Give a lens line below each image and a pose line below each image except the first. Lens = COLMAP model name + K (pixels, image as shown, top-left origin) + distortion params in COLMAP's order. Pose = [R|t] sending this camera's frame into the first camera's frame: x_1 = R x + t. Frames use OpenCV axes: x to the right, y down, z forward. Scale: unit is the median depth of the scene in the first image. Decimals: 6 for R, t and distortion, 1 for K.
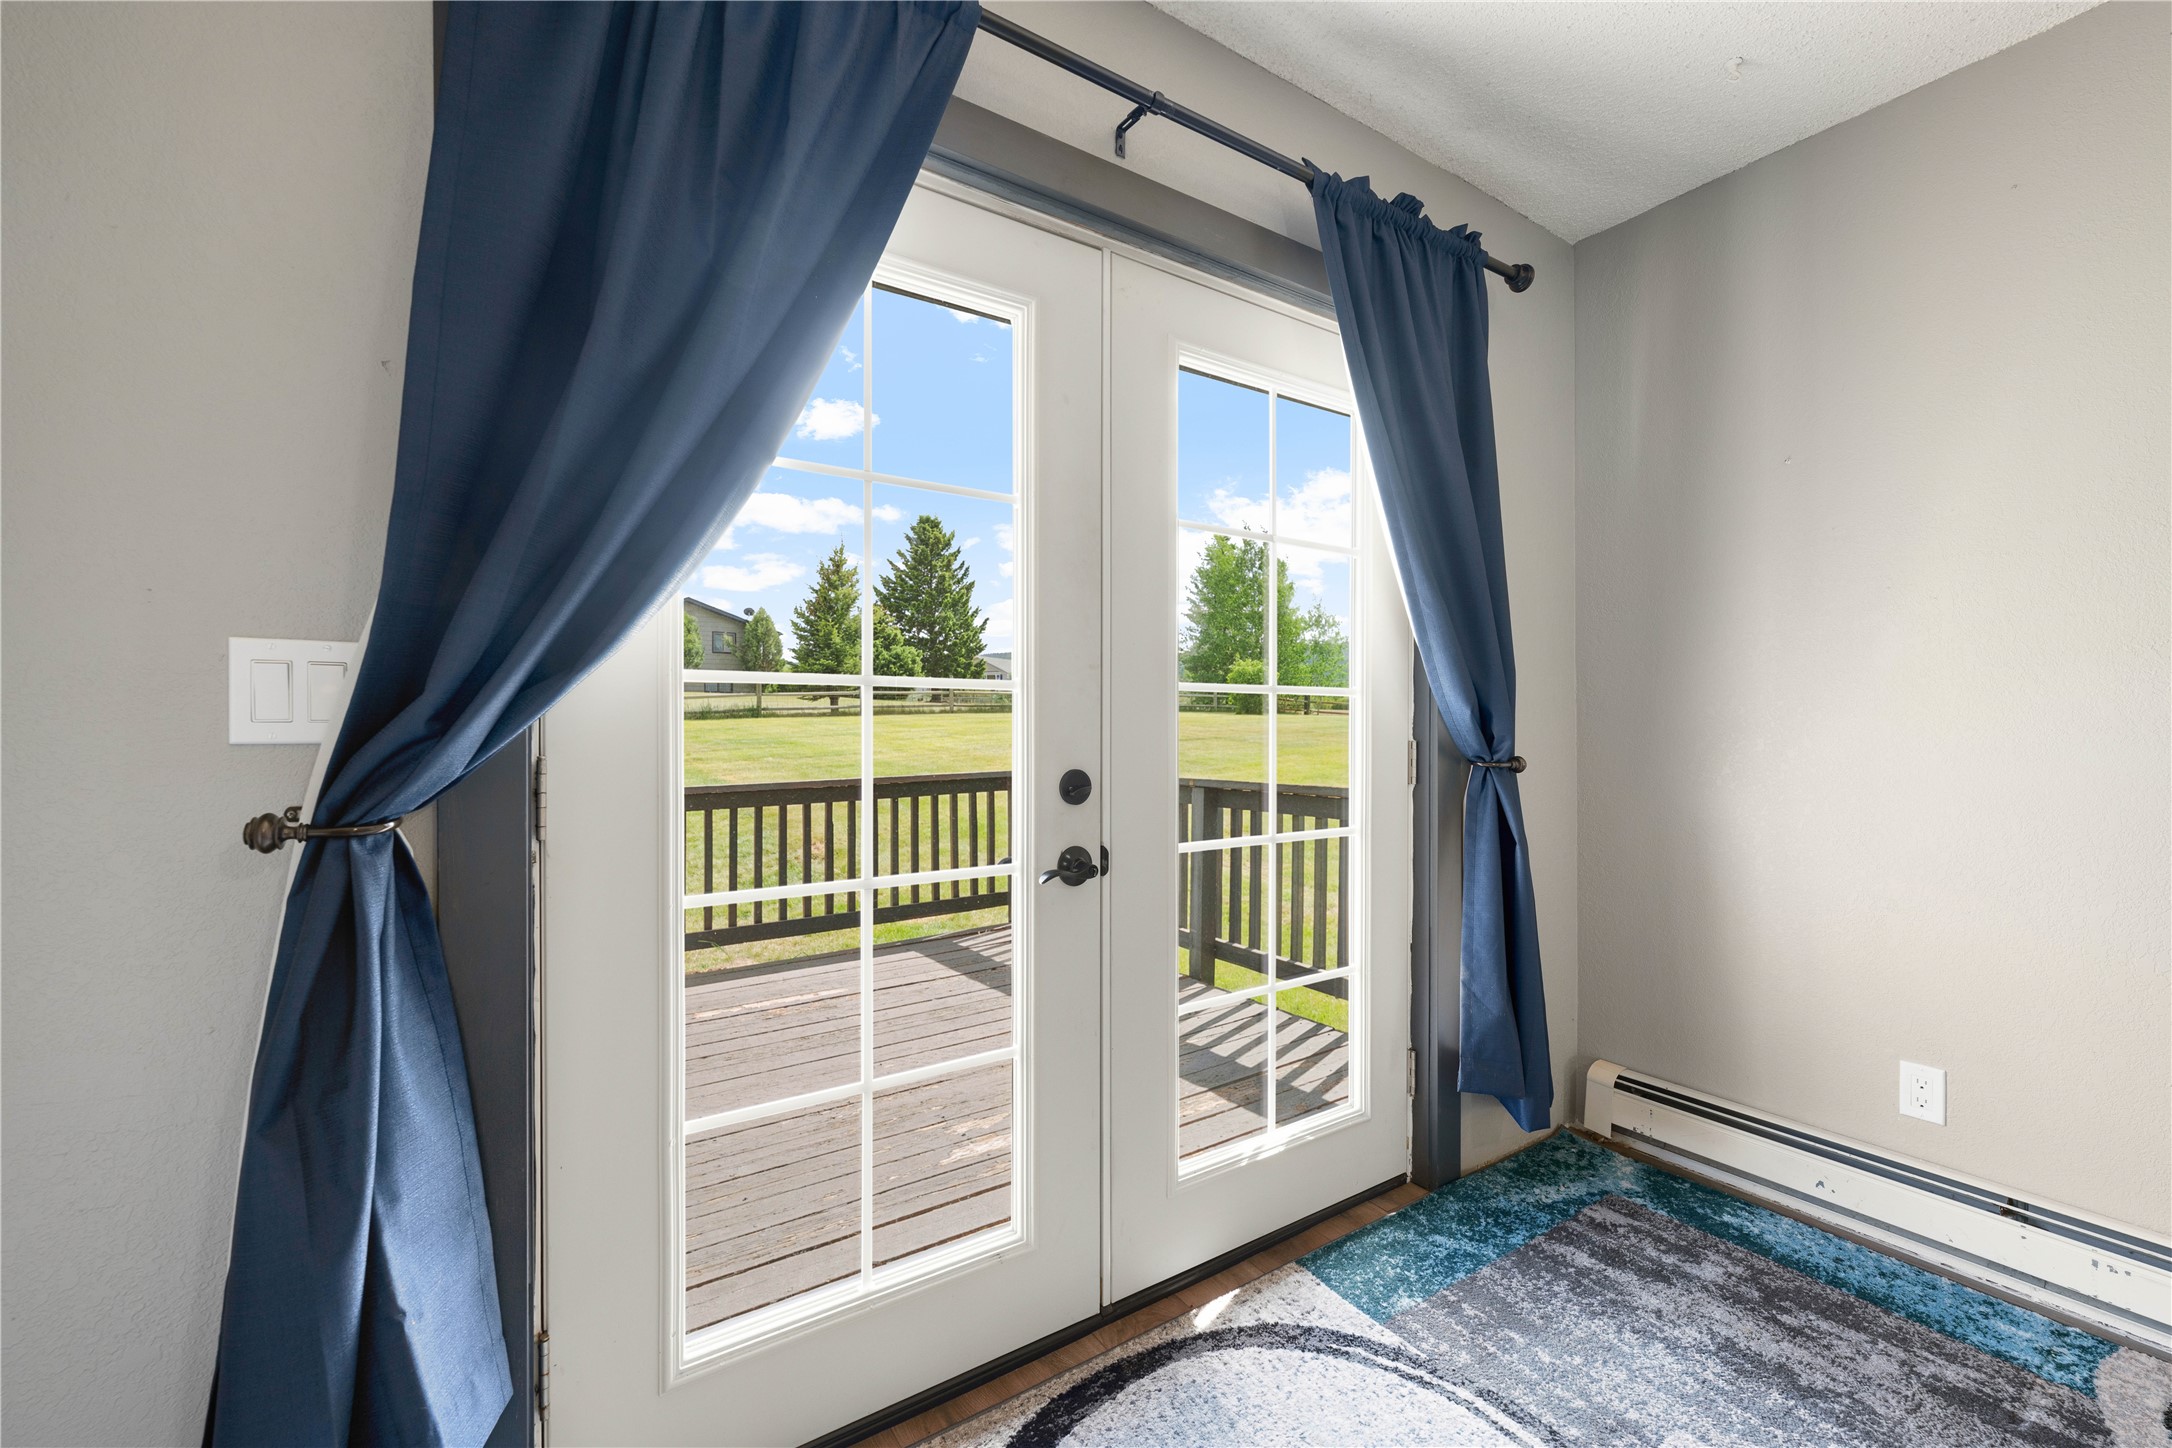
lens RADIAL K [[904.6, 0, 1097.2], [0, 904.6, 719.1], [0, 0, 1]] dist [-0.001695, -0.000050]
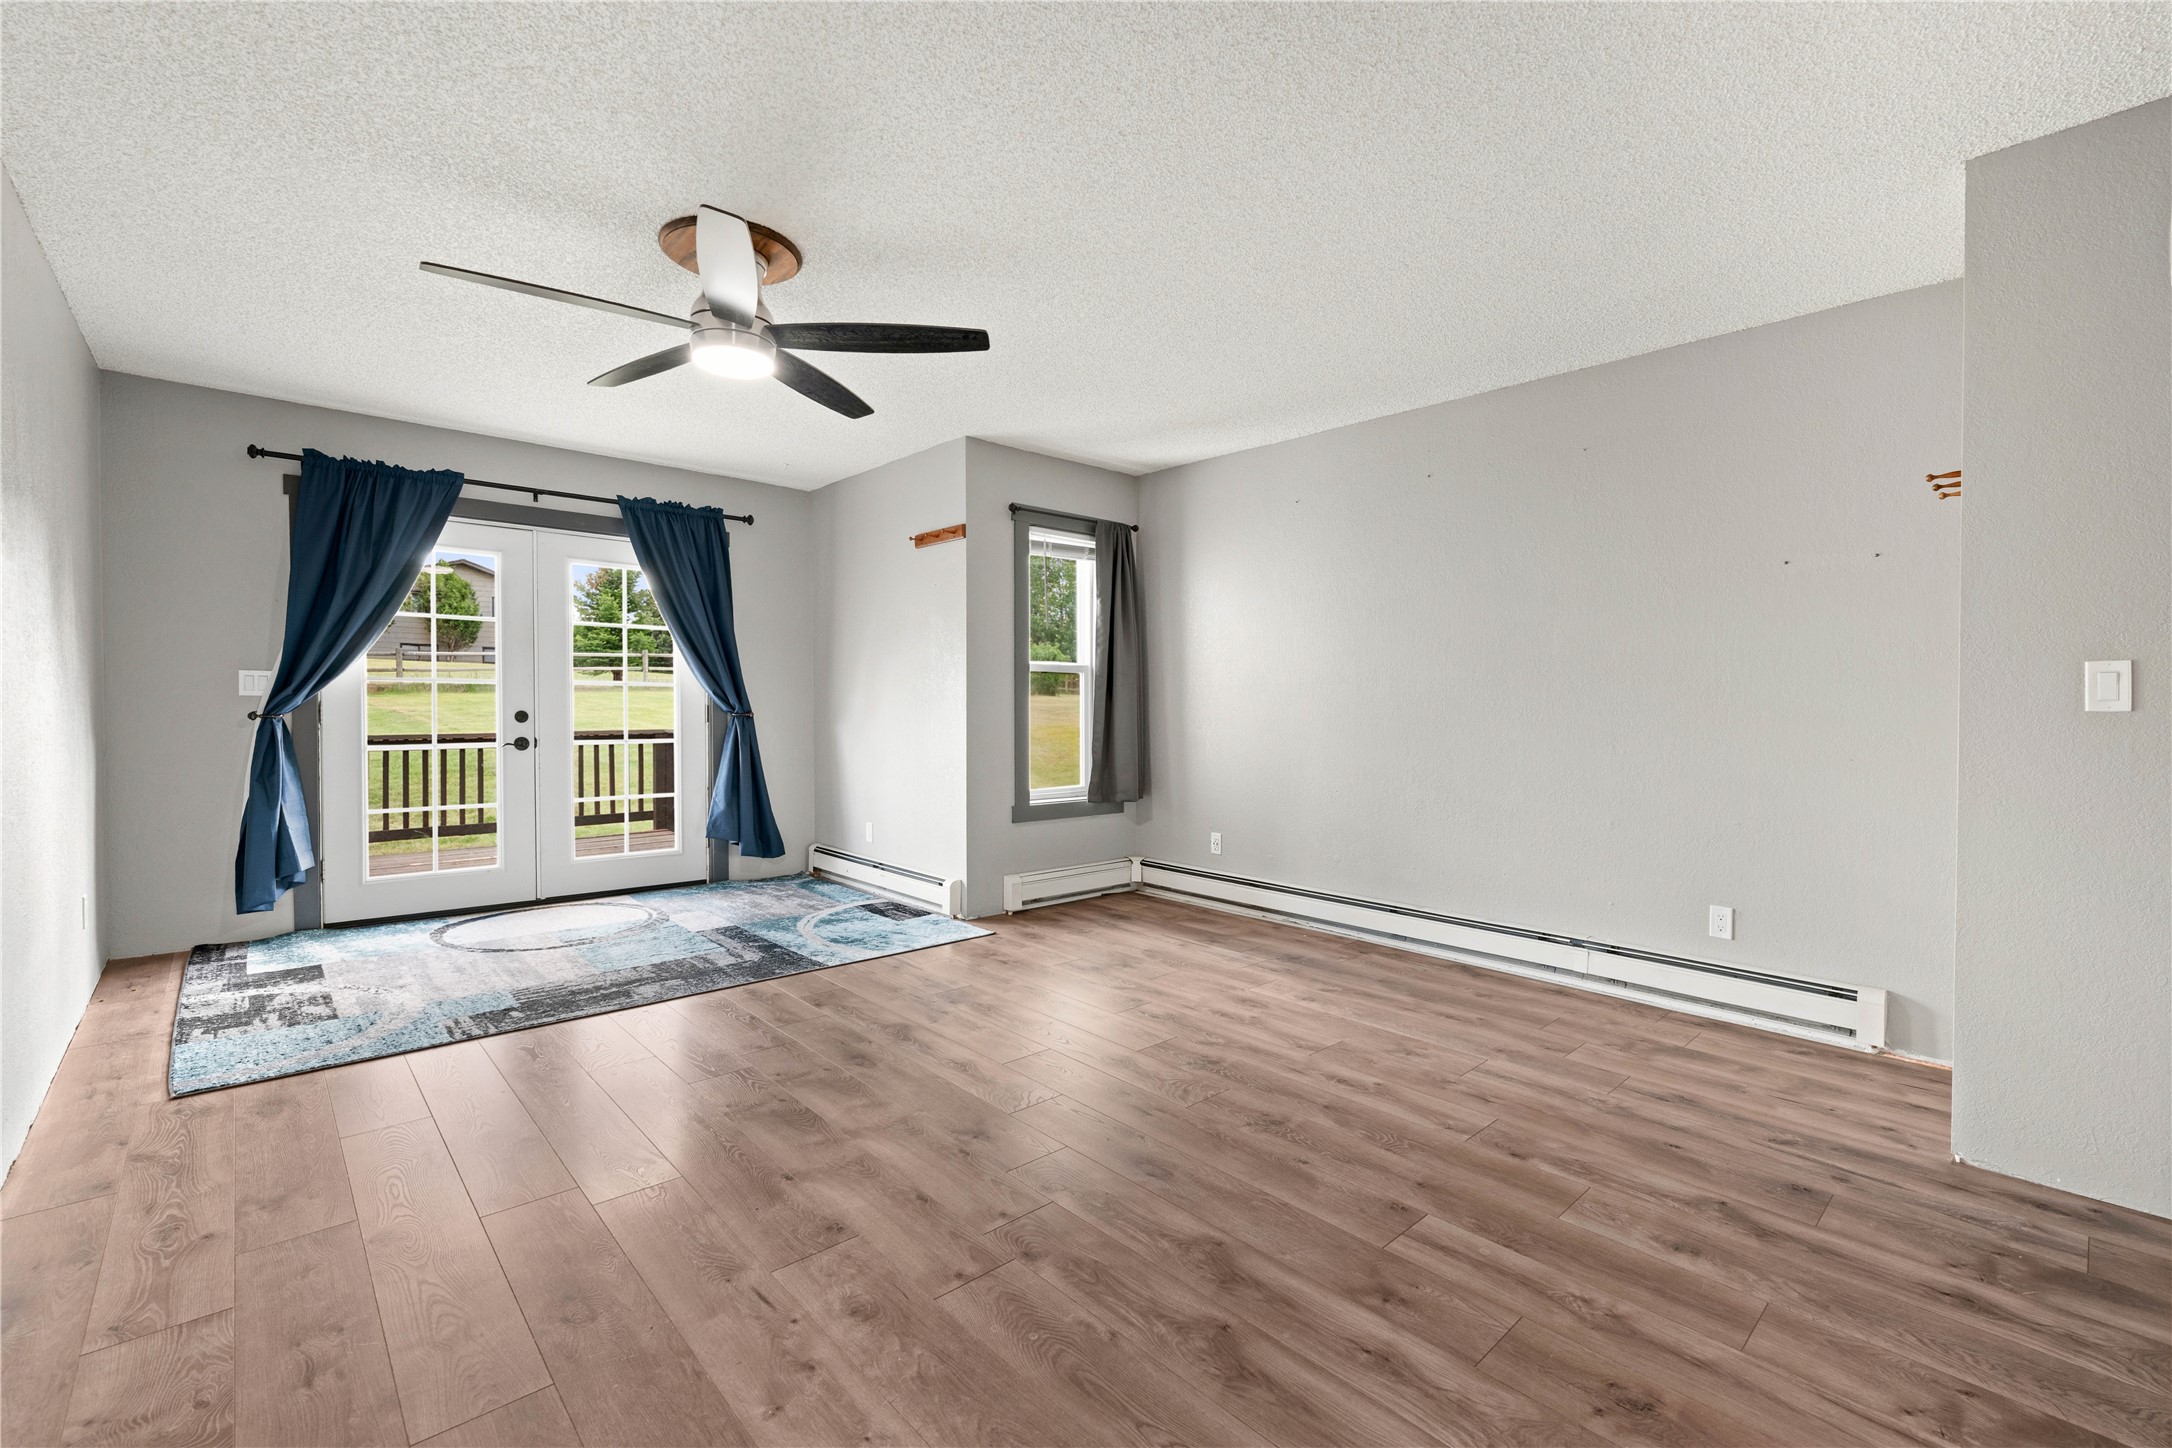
lens RADIAL K [[937.1, 0, 1086.0], [0, 937.1, 724.0], [0, 0, 1]] dist [-0.000071, -0.000022]
pose [[0.988059, 0.010122, 0.153744, 1.218811], [-0.014279, 0.999561, 0.025959, -0.005164], [-0.153413, -0.027844, 0.987770, -2.109556]]
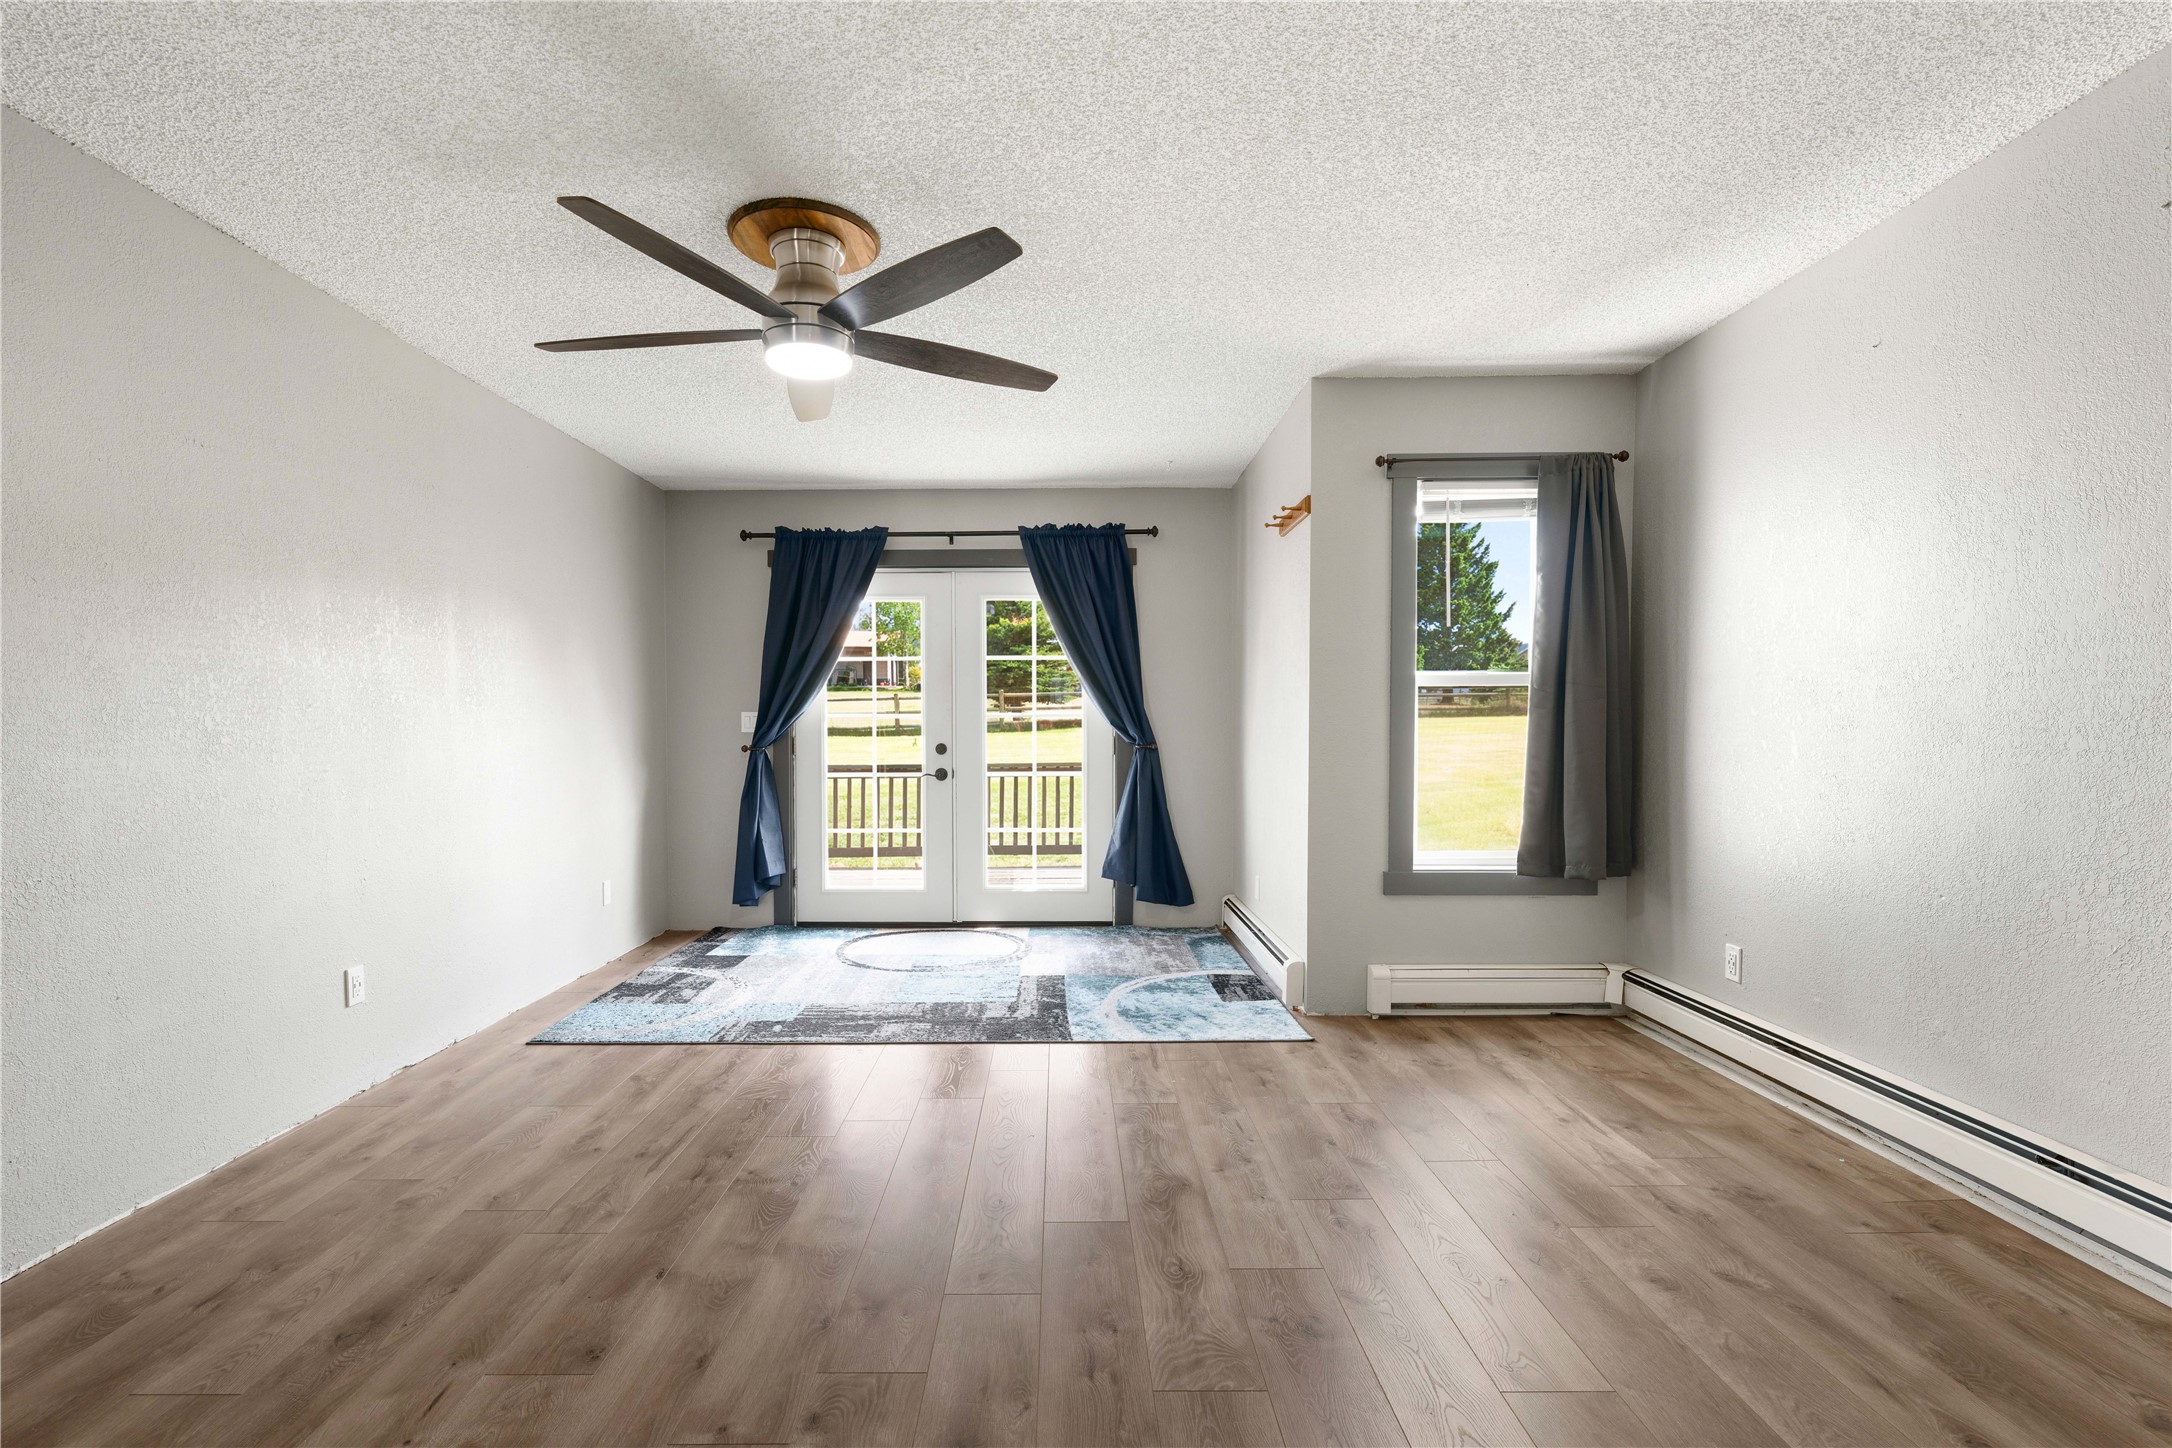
lens RADIAL K [[998.5, 0, 1037.1], [0, 998.5, 772.4], [0, 0, 1]] dist [-0.000702, 0.000246]
pose [[0.828514, 0.024468, -0.559433, 2.015695], [0.003365, 0.998809, 0.048668, -0.009284], [0.559958, -0.042204, 0.827446, -1.544117]]
